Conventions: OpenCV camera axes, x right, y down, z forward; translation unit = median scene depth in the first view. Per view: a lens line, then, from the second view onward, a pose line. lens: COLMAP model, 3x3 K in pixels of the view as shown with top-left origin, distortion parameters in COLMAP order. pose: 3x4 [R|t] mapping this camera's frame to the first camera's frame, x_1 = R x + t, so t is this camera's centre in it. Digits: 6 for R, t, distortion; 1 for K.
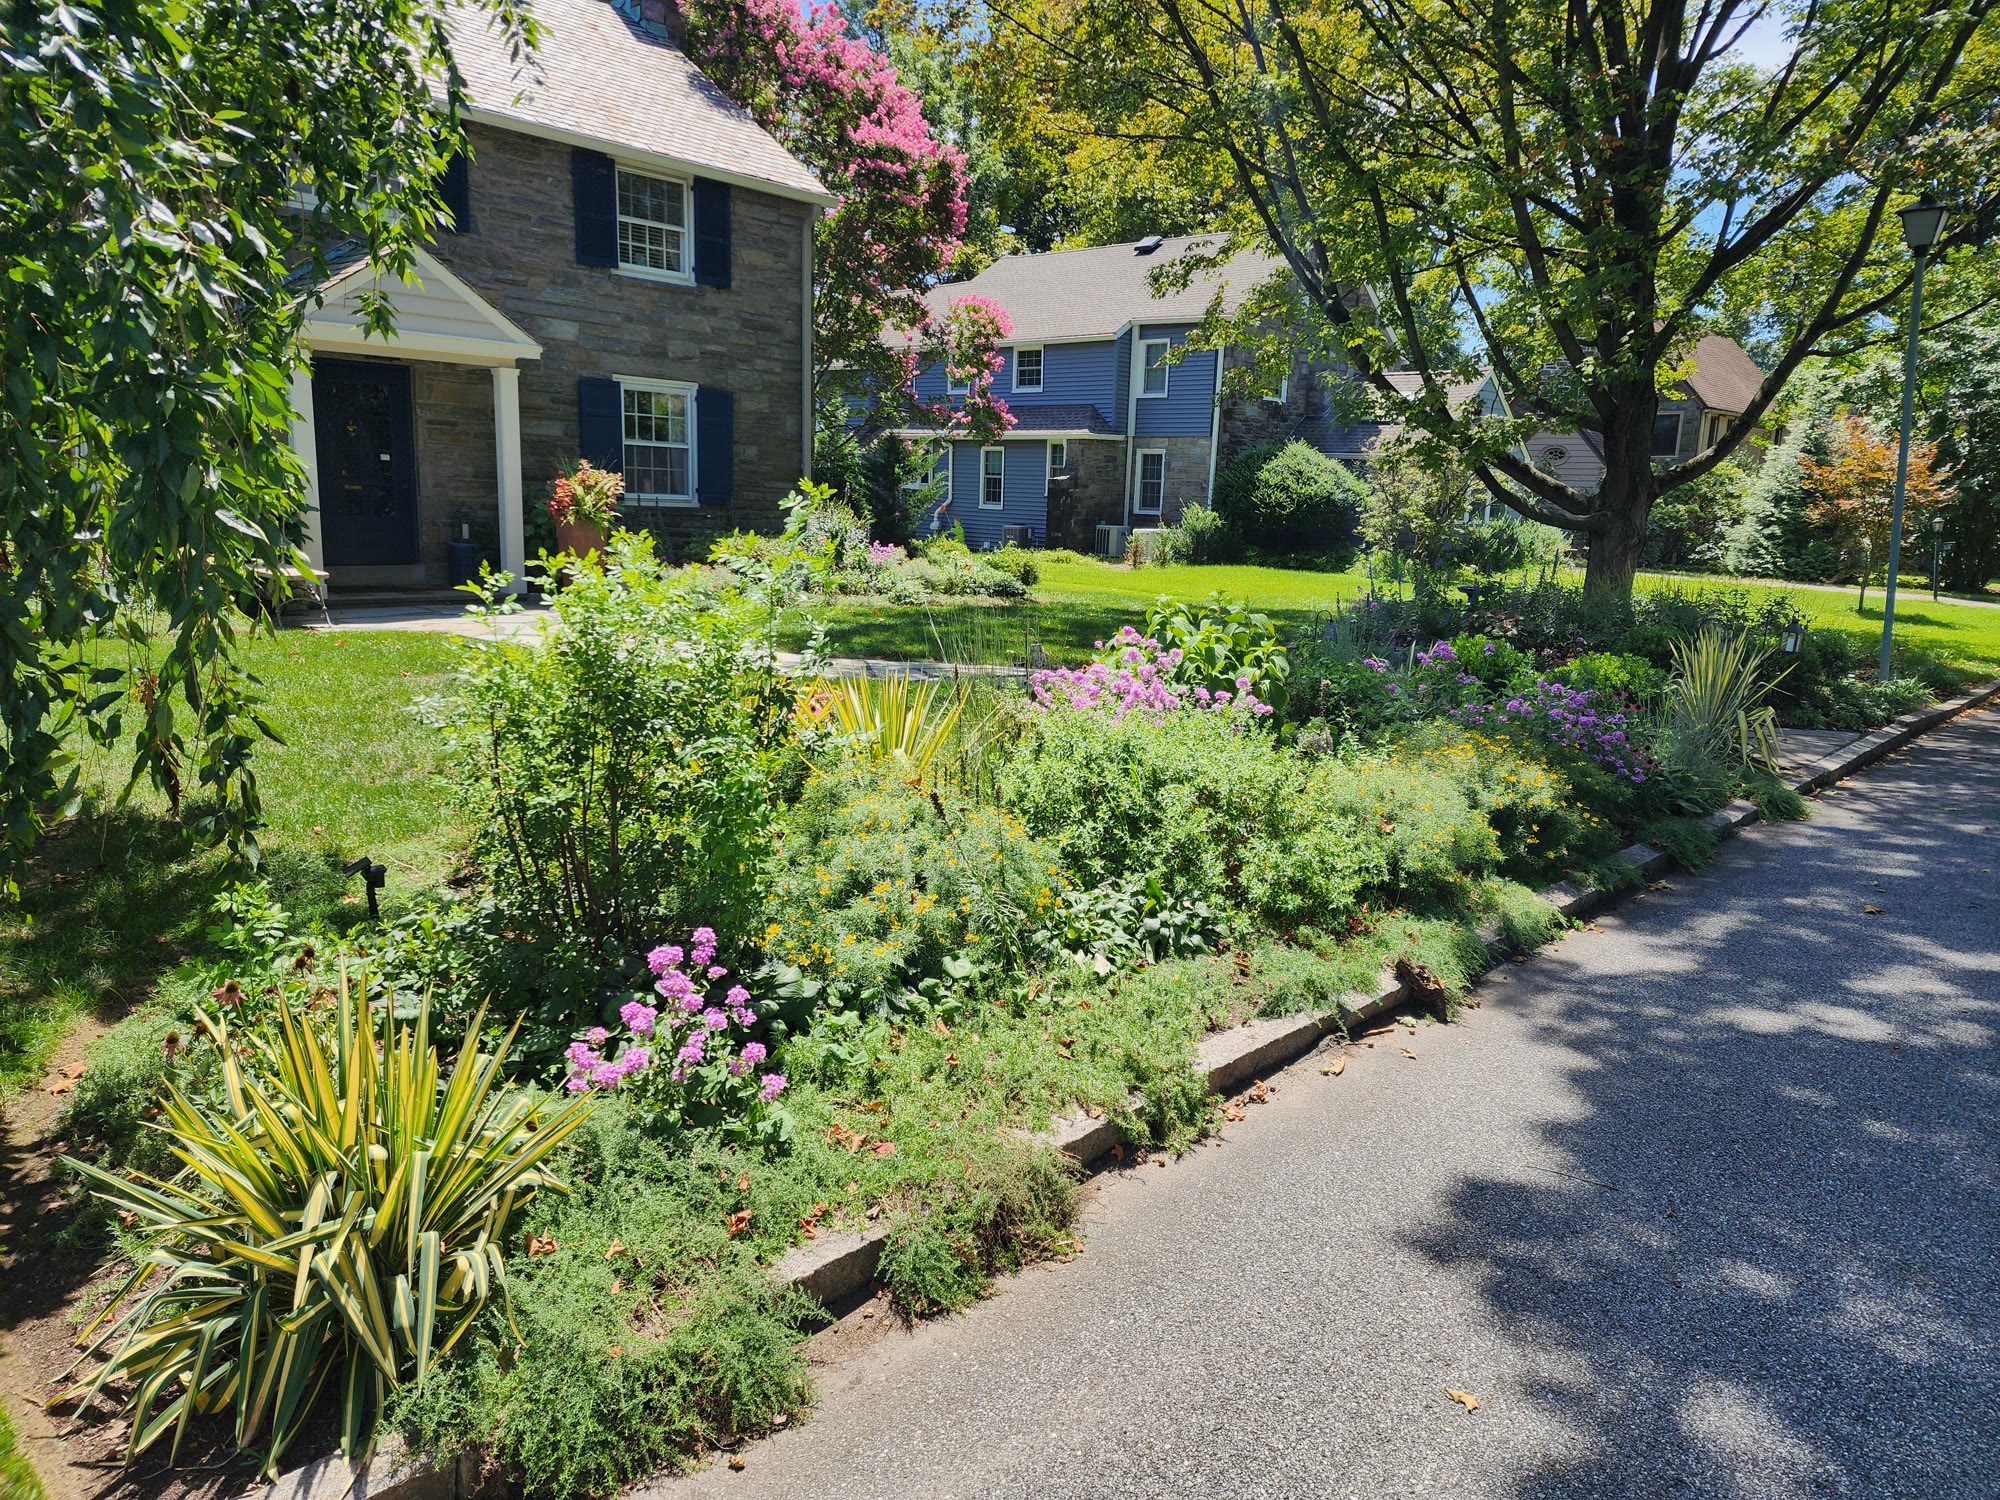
lens RADIAL K [[1364.1, 0, 1002.3], [0, 1364.1, 747.5], [0, 0, 1]] dist [0.060468, -0.045631]
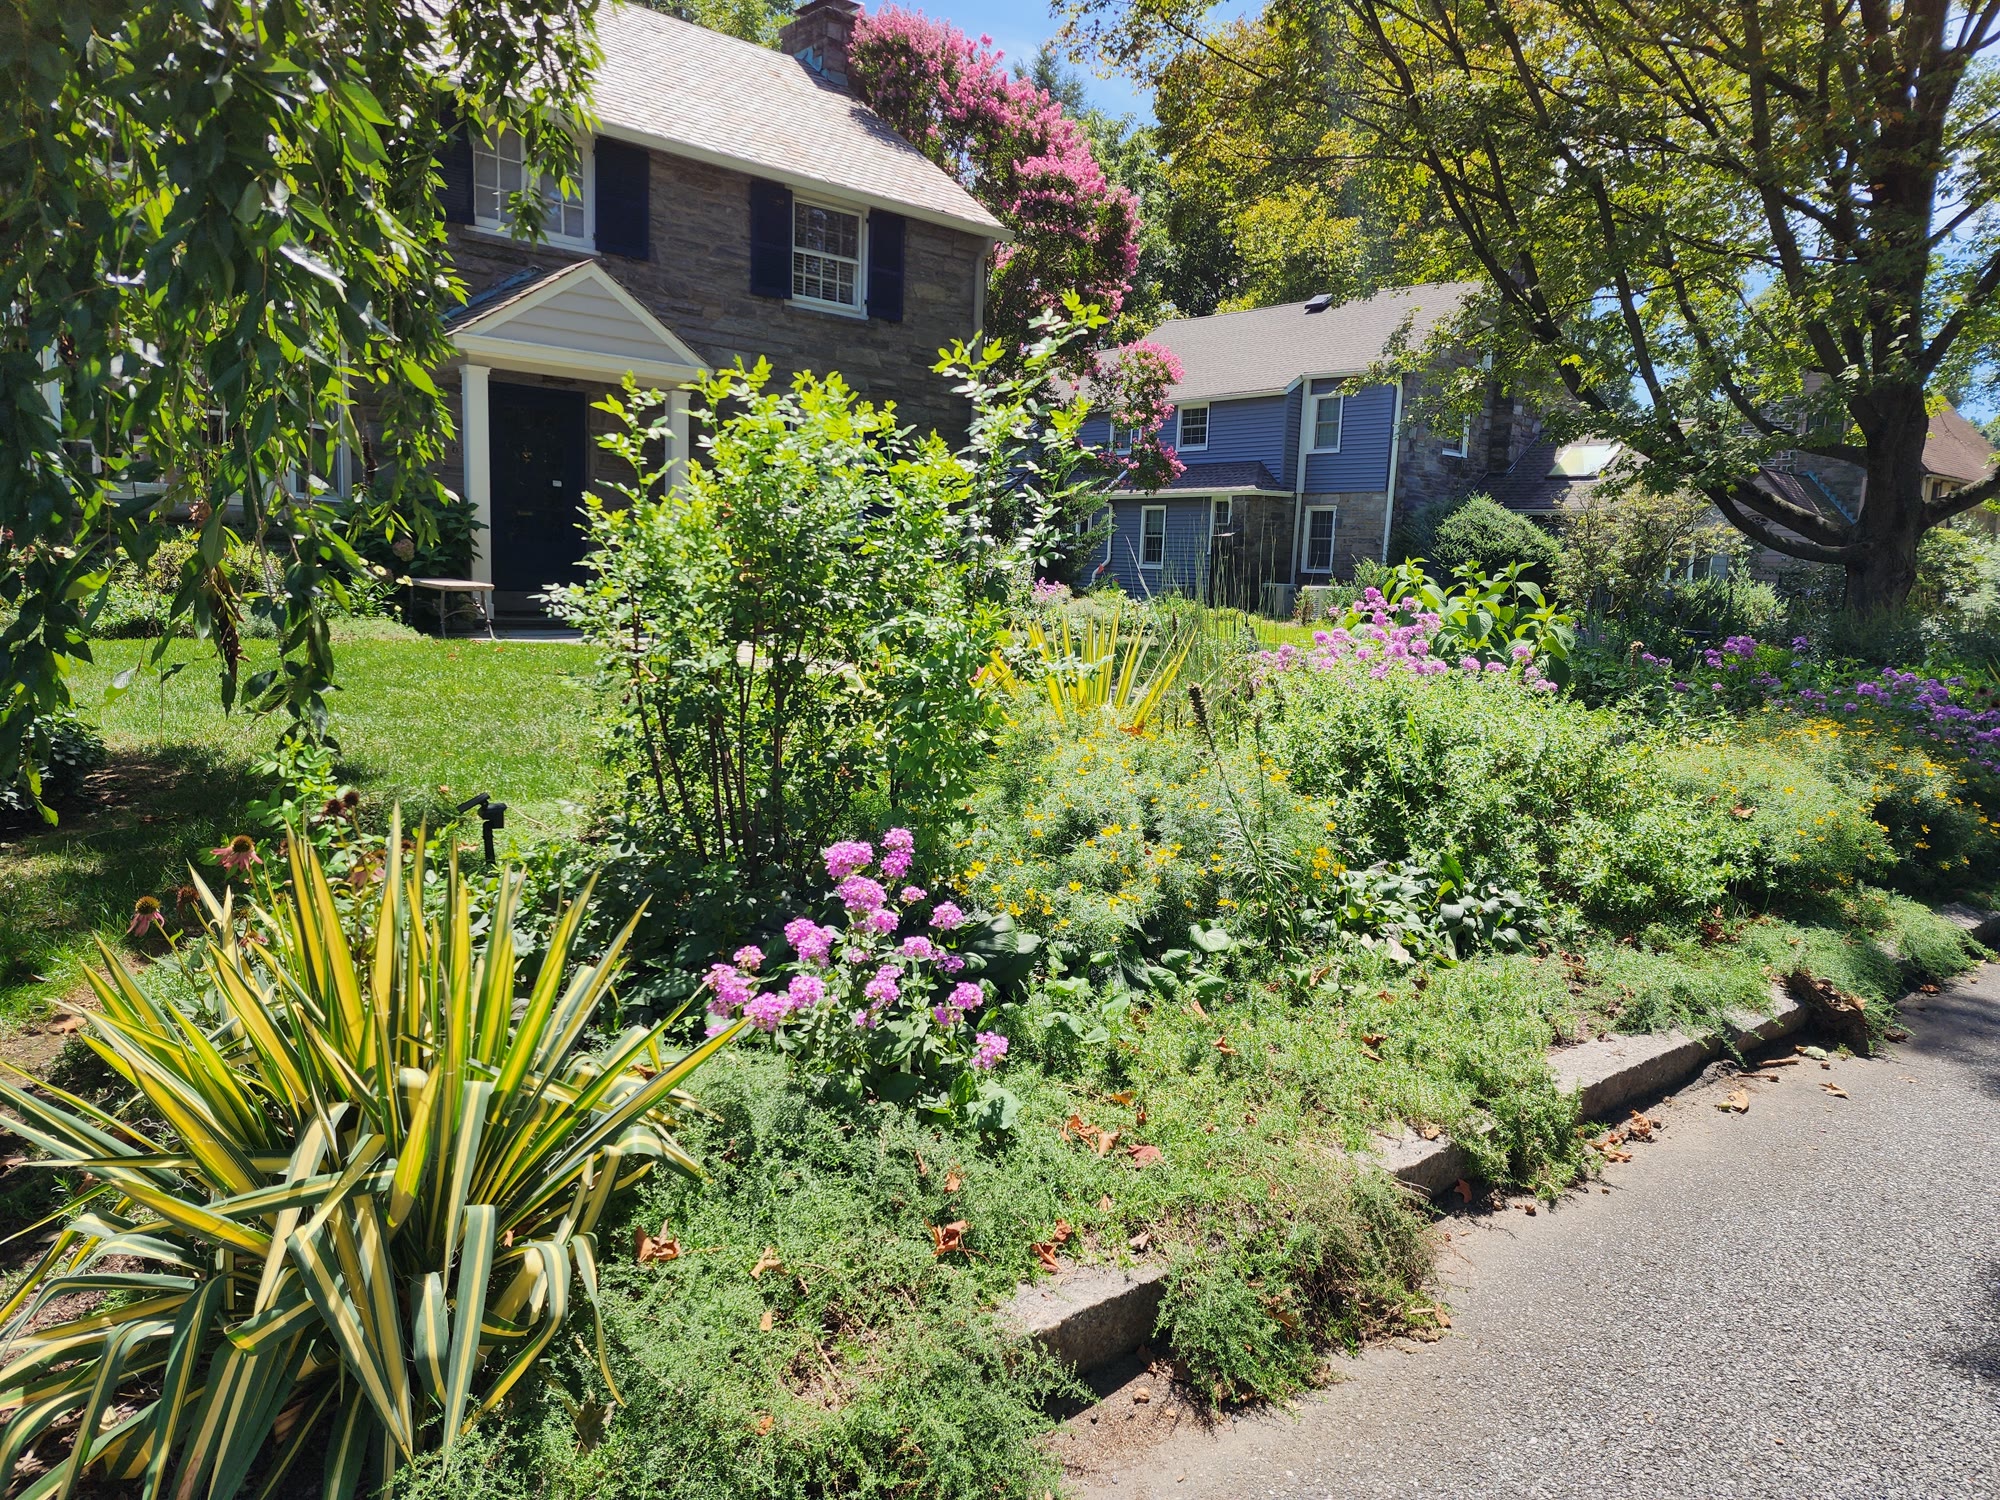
lens RADIAL K [[1364.1, 0, 998.0], [0, 1364.1, 749.8], [0, 0, 1]] dist [0.060468, -0.045631]
pose [[0.993792, 0.020603, -0.109330, -0.068385], [-0.026722, 0.998140, -0.054802, 0.099491], [0.107998, 0.057383, 0.992494, 0.227096]]
